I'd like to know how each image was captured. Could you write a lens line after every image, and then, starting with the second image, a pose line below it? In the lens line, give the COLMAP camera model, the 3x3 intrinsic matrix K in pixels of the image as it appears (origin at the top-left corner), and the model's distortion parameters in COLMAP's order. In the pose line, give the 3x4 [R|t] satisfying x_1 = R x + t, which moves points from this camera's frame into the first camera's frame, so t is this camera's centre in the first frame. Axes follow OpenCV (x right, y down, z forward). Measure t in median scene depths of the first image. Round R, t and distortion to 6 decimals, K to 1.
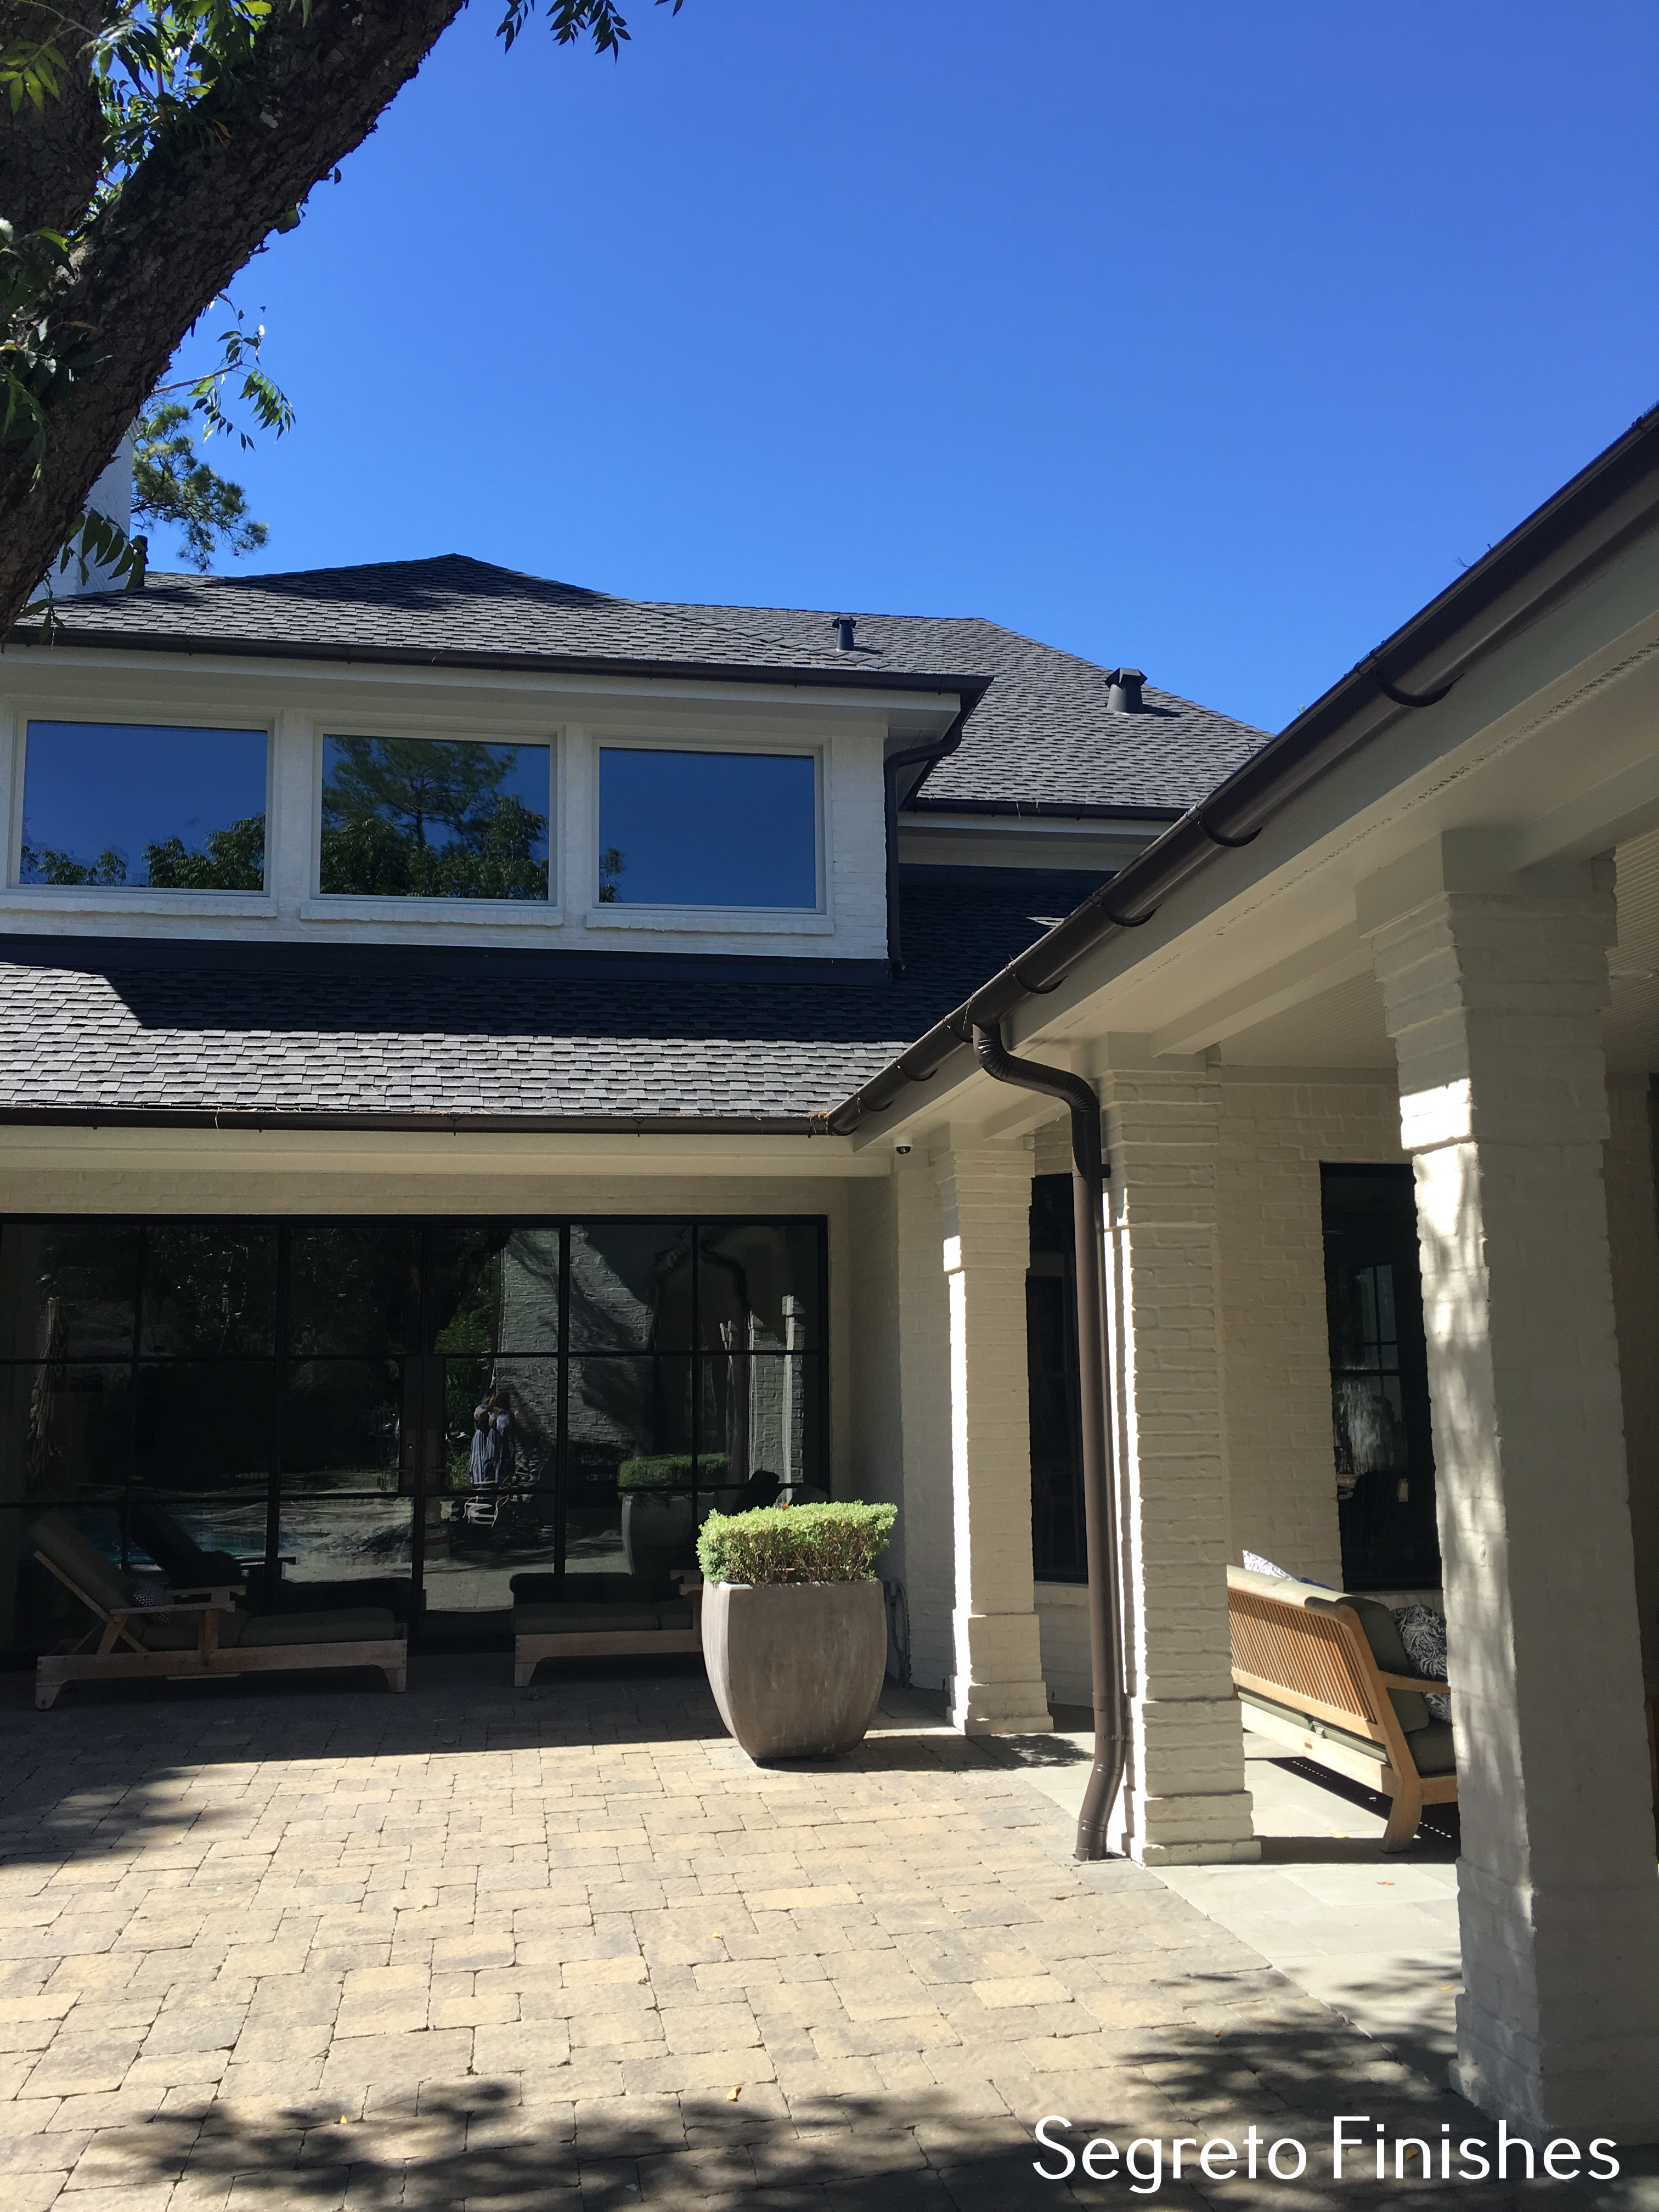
lens RADIAL K [[1876.6, 0, 826.3], [0, 1876.6, 1110.6], [0, 0, 1]] dist [0.067230, -0.055370]
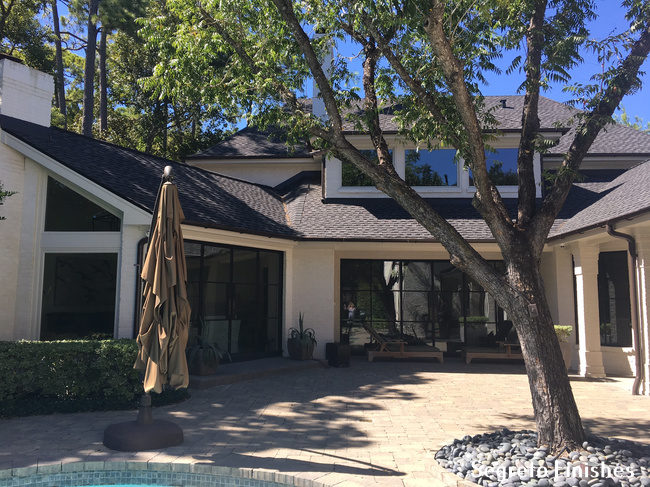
lens RADIAL K [[551.4, 0, 325.4], [0, 551.4, 242.5], [0, 0, 1]] dist [0.067230, -0.055370]
pose [[0.977758, -0.001695, -0.209729, -0.237568], [0.009854, 0.999234, 0.037862, -0.045009], [0.209504, -0.039086, 0.977026, -0.402059]]
